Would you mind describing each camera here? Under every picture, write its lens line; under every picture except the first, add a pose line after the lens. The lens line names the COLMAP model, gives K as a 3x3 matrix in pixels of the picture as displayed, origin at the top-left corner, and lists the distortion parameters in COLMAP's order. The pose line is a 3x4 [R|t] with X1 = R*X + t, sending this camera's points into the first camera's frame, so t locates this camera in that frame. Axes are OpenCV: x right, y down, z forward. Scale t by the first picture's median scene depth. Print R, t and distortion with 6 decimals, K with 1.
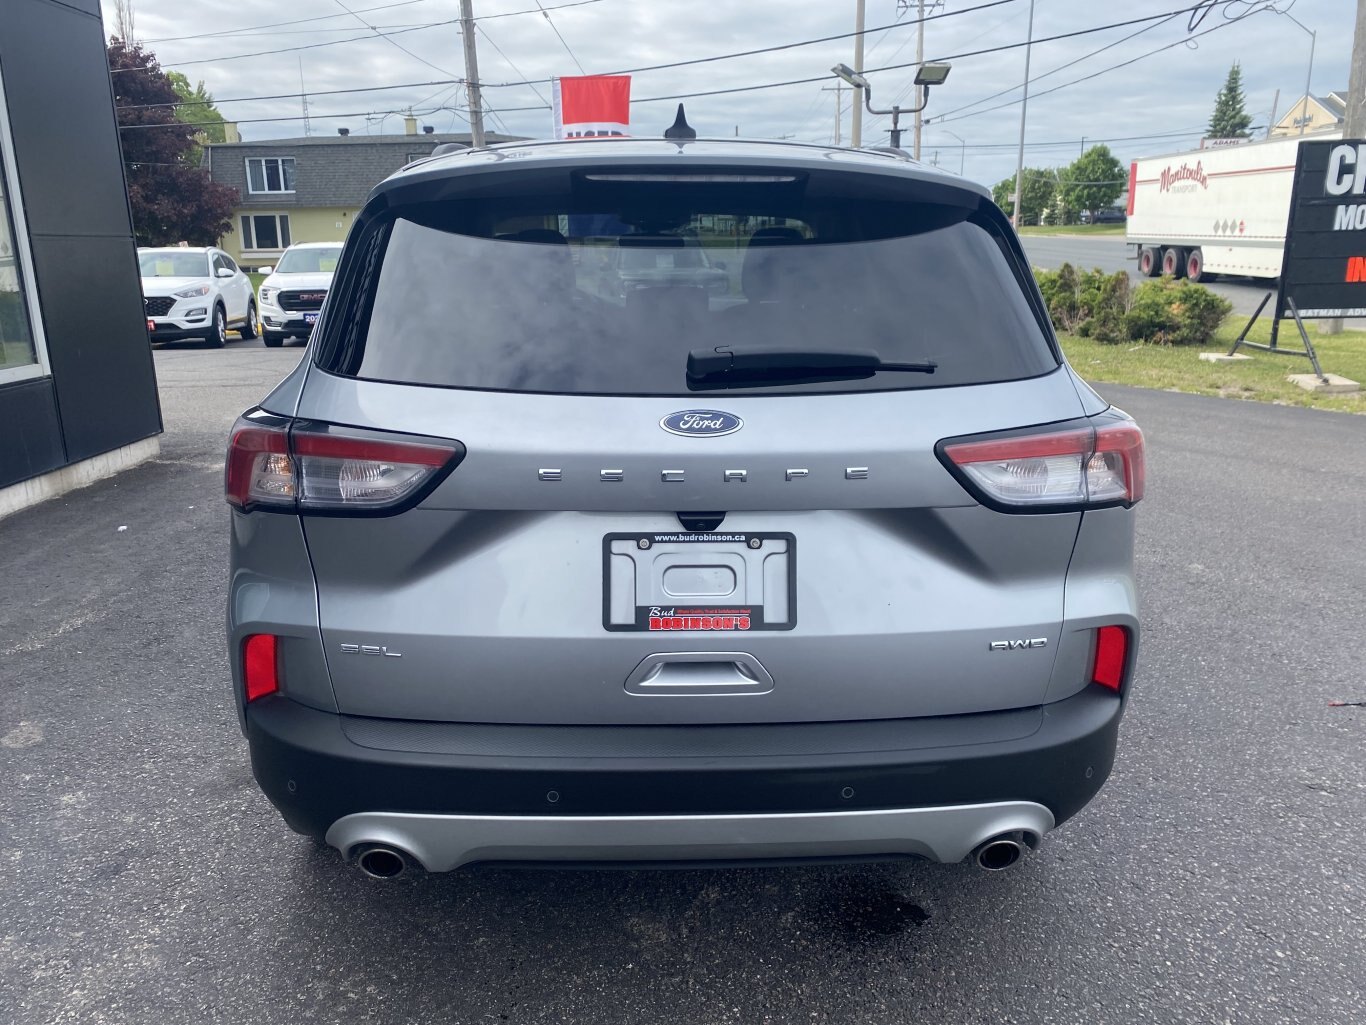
lens RADIAL K [[1013.4, 0, 670.6], [0, 1013.4, 517.4], [0, 0, 1]] dist [0.043484, -0.033412]
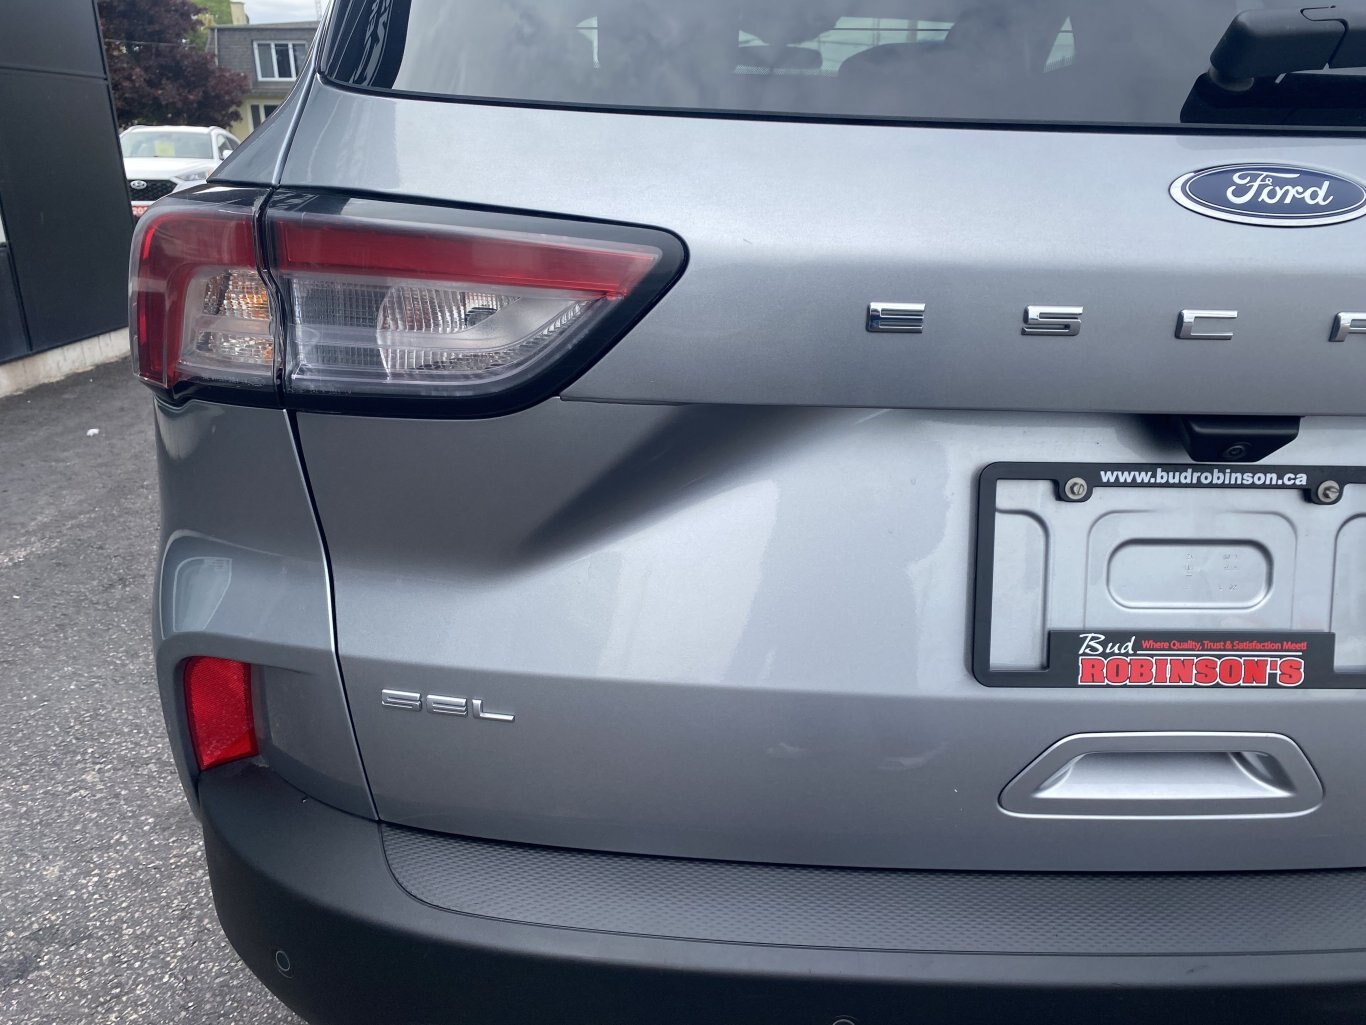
lens RADIAL K [[1018.8, 0, 683.0], [0, 1018.8, 512.5], [0, 0, 1]] dist [0.046835, -0.041550]
pose [[0.999811, 0.018880, -0.004601, -0.132656], [-0.018460, 0.996728, 0.078695, 0.003253], [0.006072, -0.078595, 0.996888, 0.387004]]
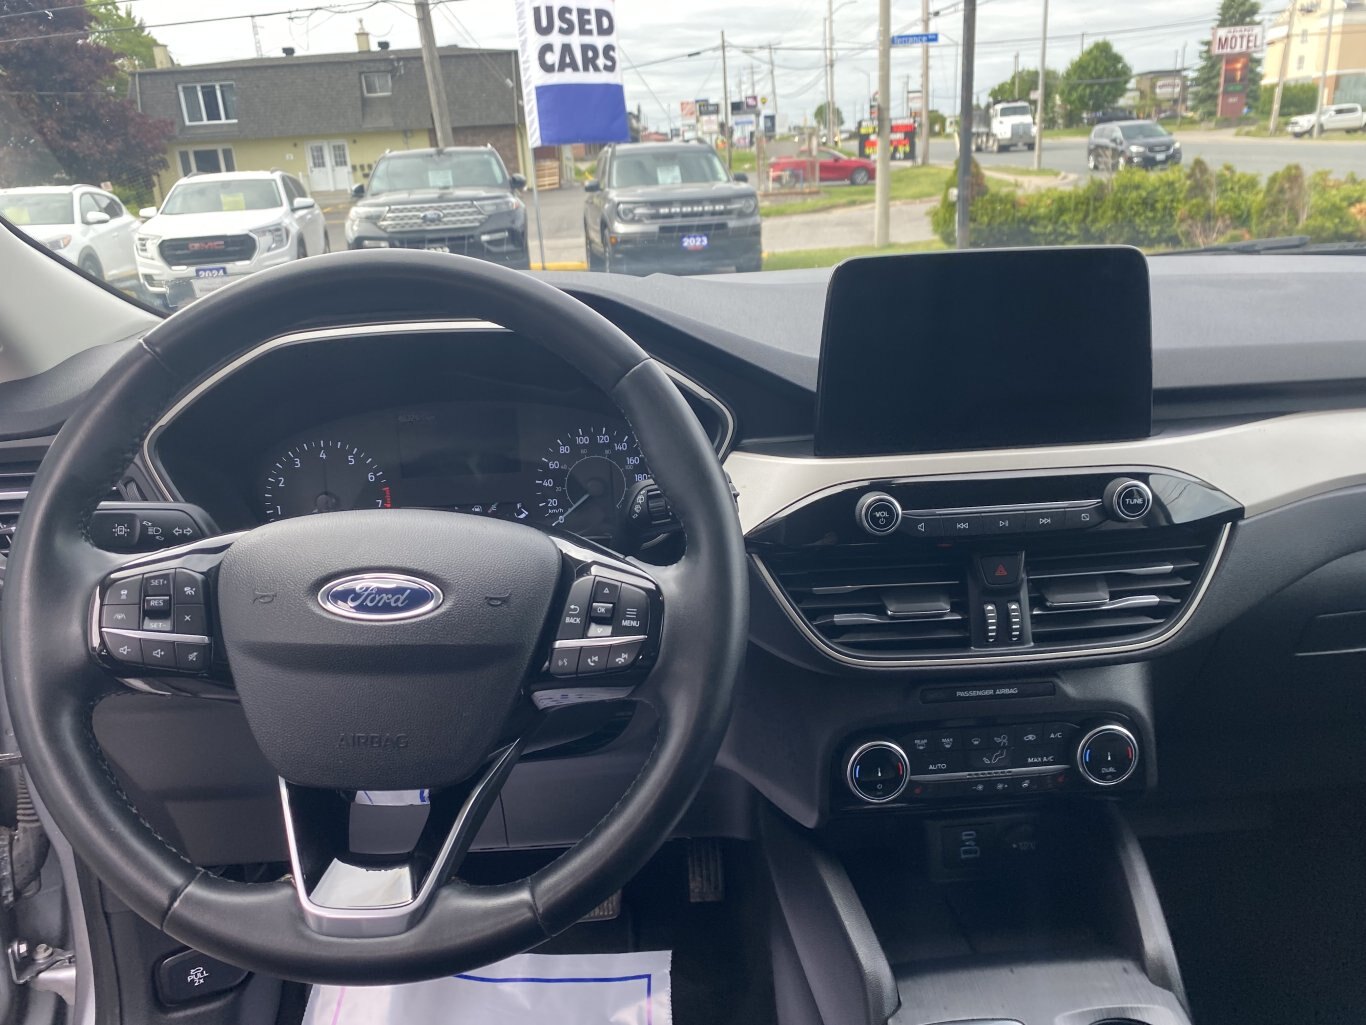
lens RADIAL K [[1018.8, 0, 683.0], [0, 1018.8, 512.5], [0, 0, 1]] dist [0.046835, -0.041550]
pose [[0.998804, -0.046482, 0.015170, -0.125032], [0.045421, 0.996914, 0.064020, -0.327773], [-0.018099, -0.063255, 0.997833, 1.393921]]
